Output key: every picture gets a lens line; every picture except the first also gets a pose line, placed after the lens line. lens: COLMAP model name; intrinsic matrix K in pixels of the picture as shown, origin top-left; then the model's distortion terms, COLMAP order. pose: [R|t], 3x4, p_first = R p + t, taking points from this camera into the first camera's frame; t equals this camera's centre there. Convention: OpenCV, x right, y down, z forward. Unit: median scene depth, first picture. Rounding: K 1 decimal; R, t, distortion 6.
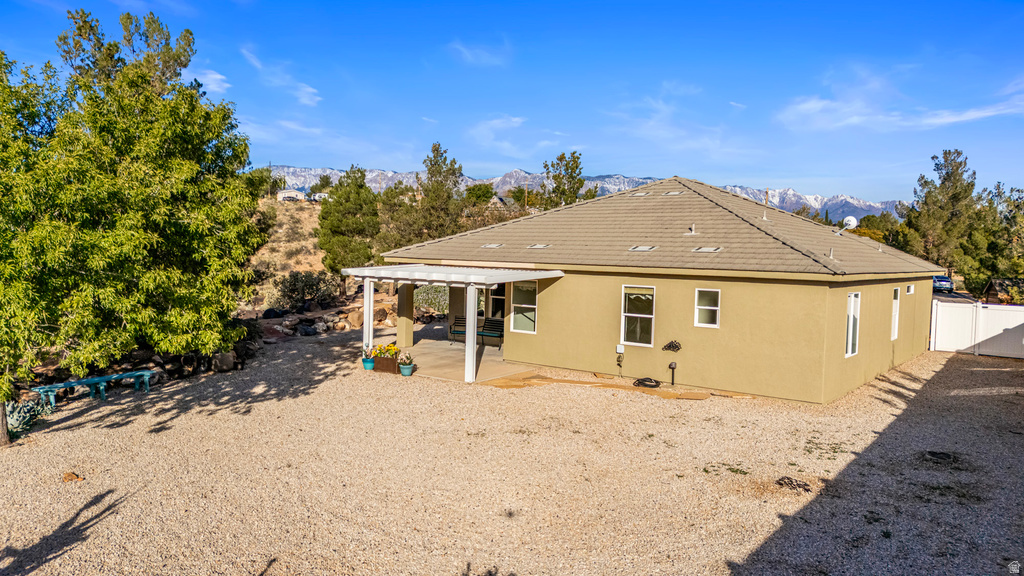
lens RADIAL K [[748.8, 0, 516.5], [0, 748.8, 289.2], [0, 0, 1]] dist [0.086425, -0.097788]
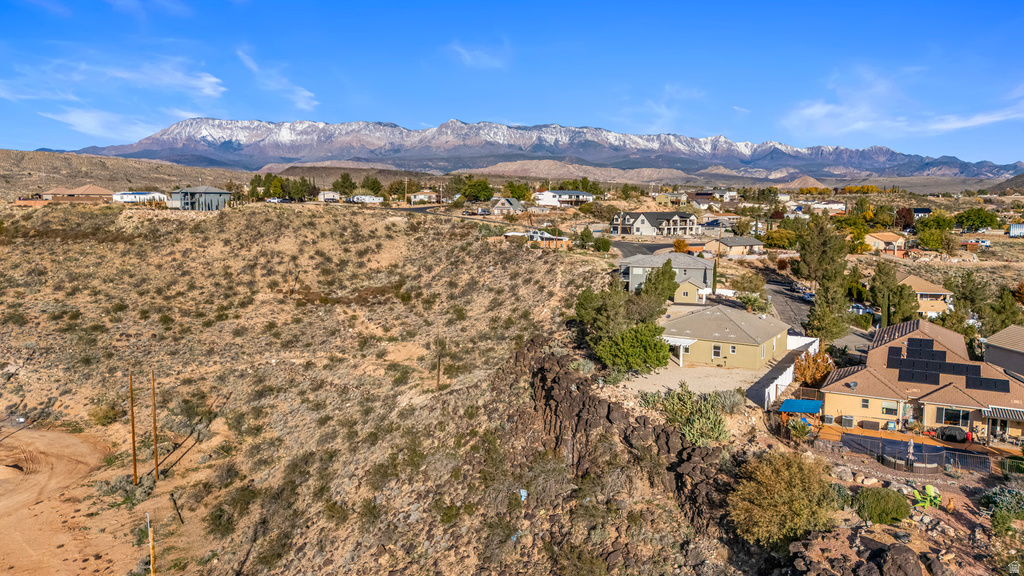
lens RADIAL K [[748.8, 0, 517.4], [0, 748.8, 285.2], [0, 0, 1]] dist [0.086425, -0.097788]
pose [[0.996302, -0.029007, 0.080879, -1.359528], [0.024136, 0.997873, 0.060563, -0.647005], [-0.082463, -0.058387, 0.994882, -3.313816]]
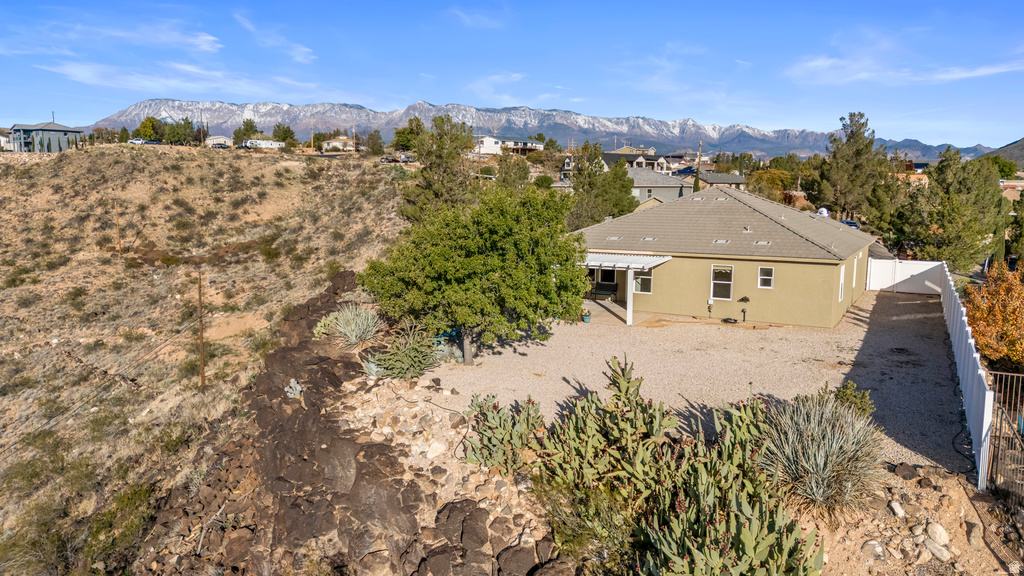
lens RADIAL K [[748.8, 0, 517.6], [0, 748.8, 289.0], [0, 0, 1]] dist [0.086425, -0.097788]
pose [[0.992113, -0.038306, 0.119347, -0.503998], [0.027910, 0.995766, 0.087589, -0.112619], [-0.122197, -0.083567, 0.988981, -0.645335]]
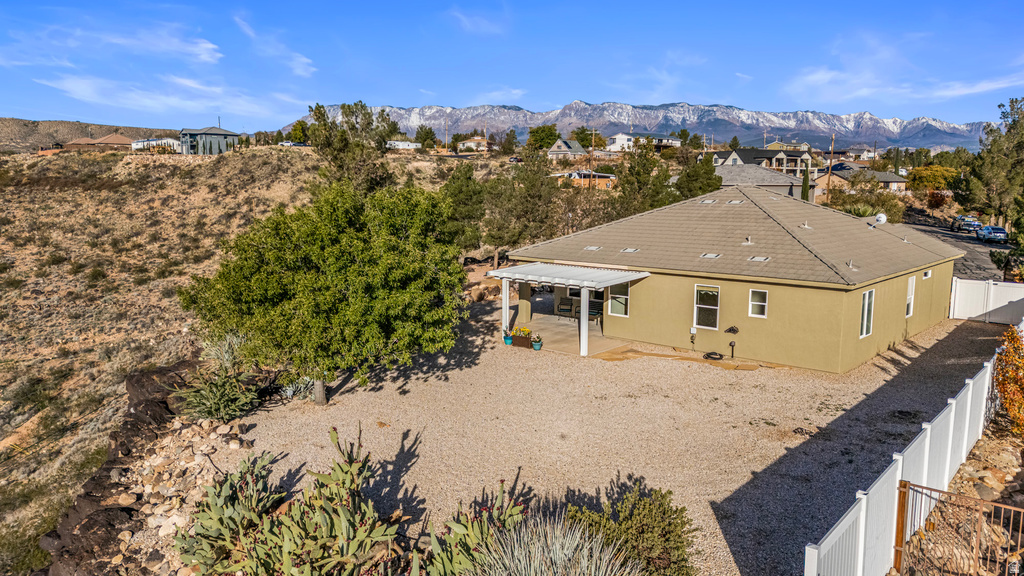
lens RADIAL K [[748.8, 0, 517.1], [0, 748.8, 291.2], [0, 0, 1]] dist [0.086425, -0.097788]
pose [[0.996675, -0.010054, -0.080853, -0.070577], [0.017126, 0.996040, 0.087245, -0.117521], [0.079656, -0.088340, 0.992900, -0.383156]]
